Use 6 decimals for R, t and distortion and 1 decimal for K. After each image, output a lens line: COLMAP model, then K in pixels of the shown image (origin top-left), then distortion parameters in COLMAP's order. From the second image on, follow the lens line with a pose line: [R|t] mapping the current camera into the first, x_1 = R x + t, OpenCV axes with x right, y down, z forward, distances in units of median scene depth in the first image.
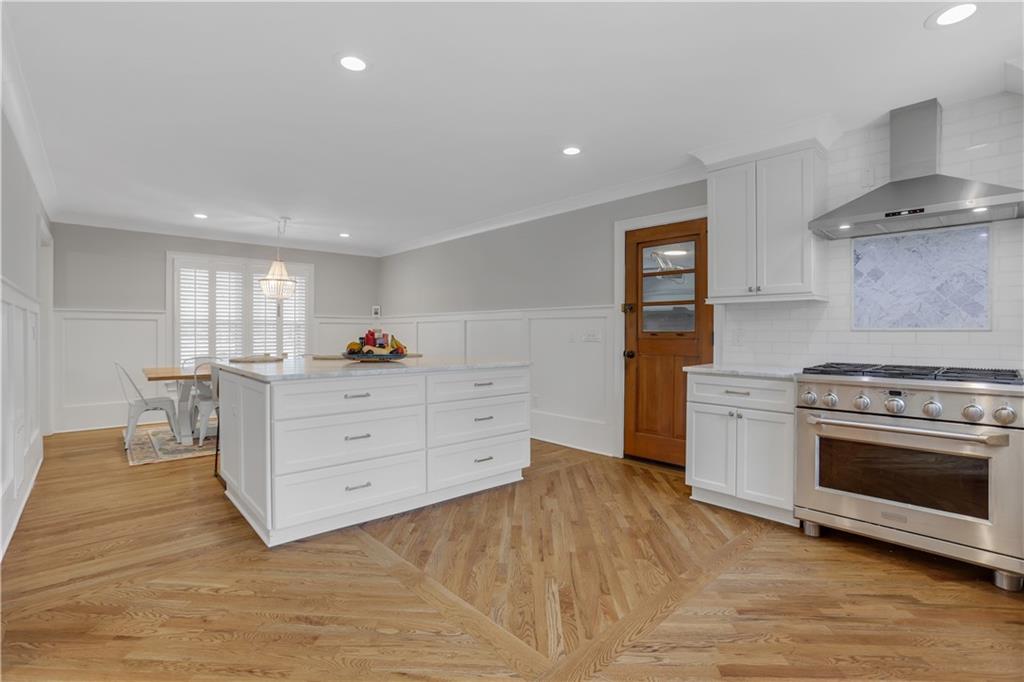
lens RADIAL K [[469.4, 0, 517.1], [0, 469.4, 340.5], [0, 0, 1]] dist [-0.018050, 0.002706]
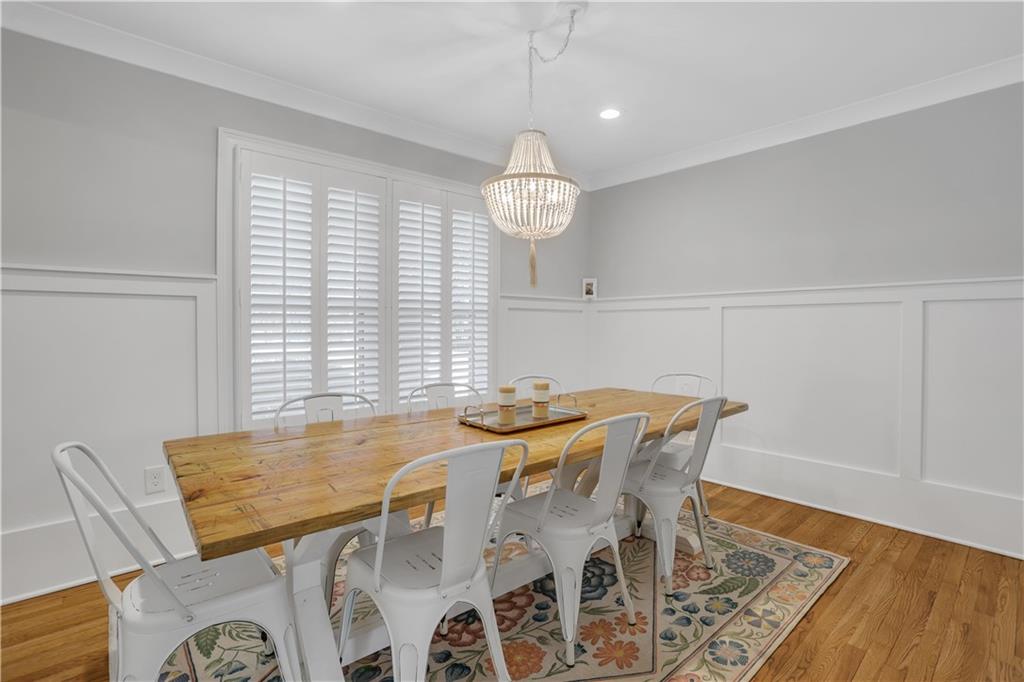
lens RADIAL K [[469.4, 0, 505.5], [0, 469.4, 337.4], [0, 0, 1]] dist [-0.018050, 0.002706]
pose [[0.999405, 0.003686, -0.034282, -0.653654], [-0.003519, 0.999982, 0.004920, -0.015180], [0.034300, -0.004796, 0.999400, 0.802123]]
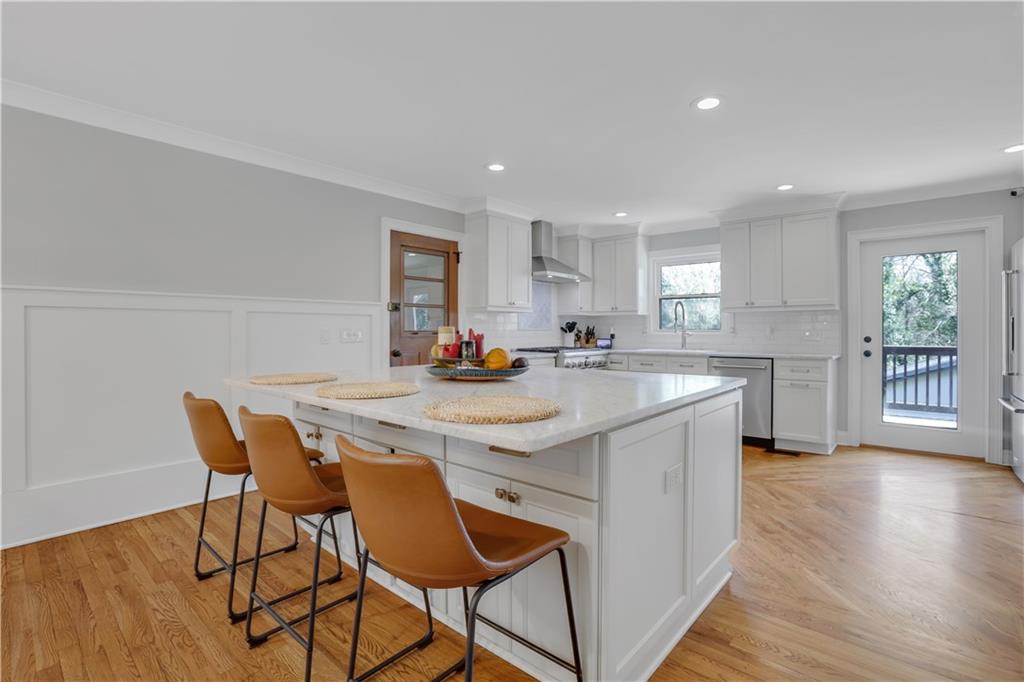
lens RADIAL K [[469.4, 0, 511.4], [0, 469.4, 333.6], [0, 0, 1]] dist [-0.018050, 0.002706]
pose [[-0.110629, -0.003799, 0.993855, -0.784122], [0.025571, 0.999651, 0.006668, -0.013863], [-0.993533, 0.026152, -0.110493, 0.867136]]
